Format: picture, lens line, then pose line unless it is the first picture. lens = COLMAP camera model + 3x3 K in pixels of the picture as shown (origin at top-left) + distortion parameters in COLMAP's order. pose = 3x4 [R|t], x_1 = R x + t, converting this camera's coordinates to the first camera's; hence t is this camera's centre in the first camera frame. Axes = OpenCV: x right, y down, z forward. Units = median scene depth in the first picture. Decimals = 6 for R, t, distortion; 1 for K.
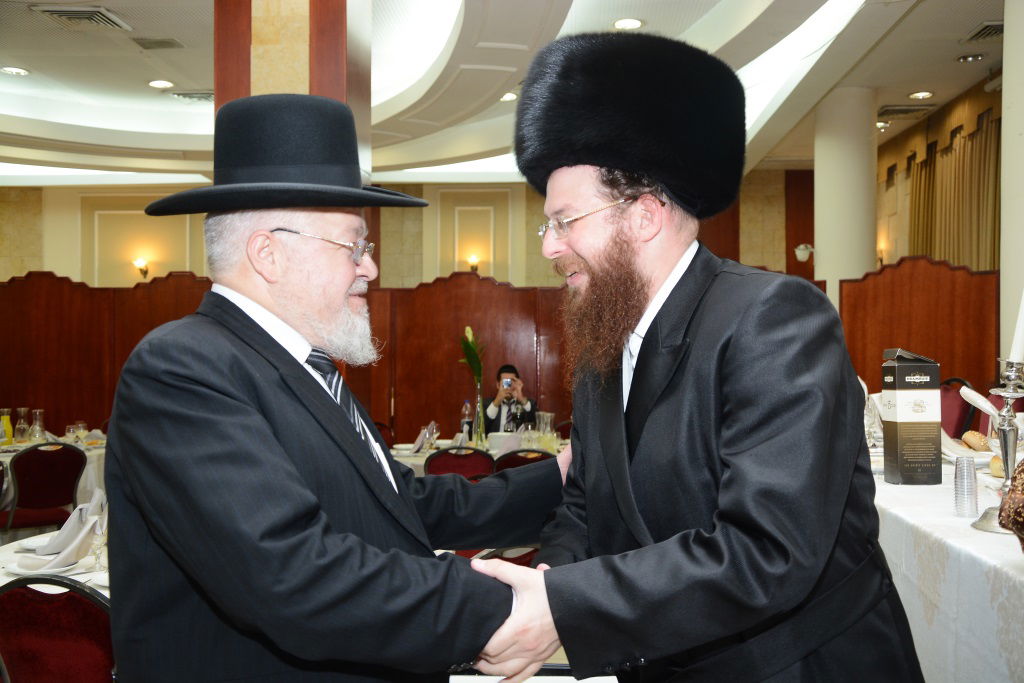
lens RADIAL K [[785.5, 0, 512.6], [0, 785.5, 333.7], [0, 0, 1]] dist [-0.012306, 0.010575]
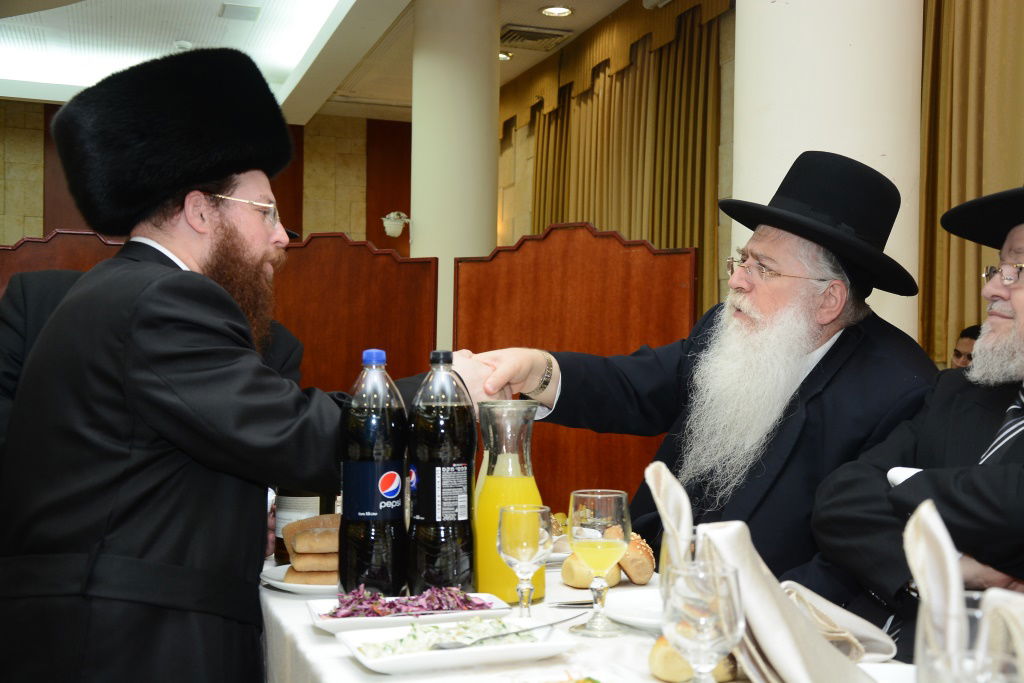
lens RADIAL K [[890.1, 0, 514.2], [0, 890.1, 342.1], [0, 0, 1]] dist [0.057114, 0.001702]
pose [[0.872072, 0.023779, 0.488800, 0.098721], [-0.018591, 0.999708, -0.015465, 0.007189], [-0.489024, 0.004399, 0.872259, 0.313177]]
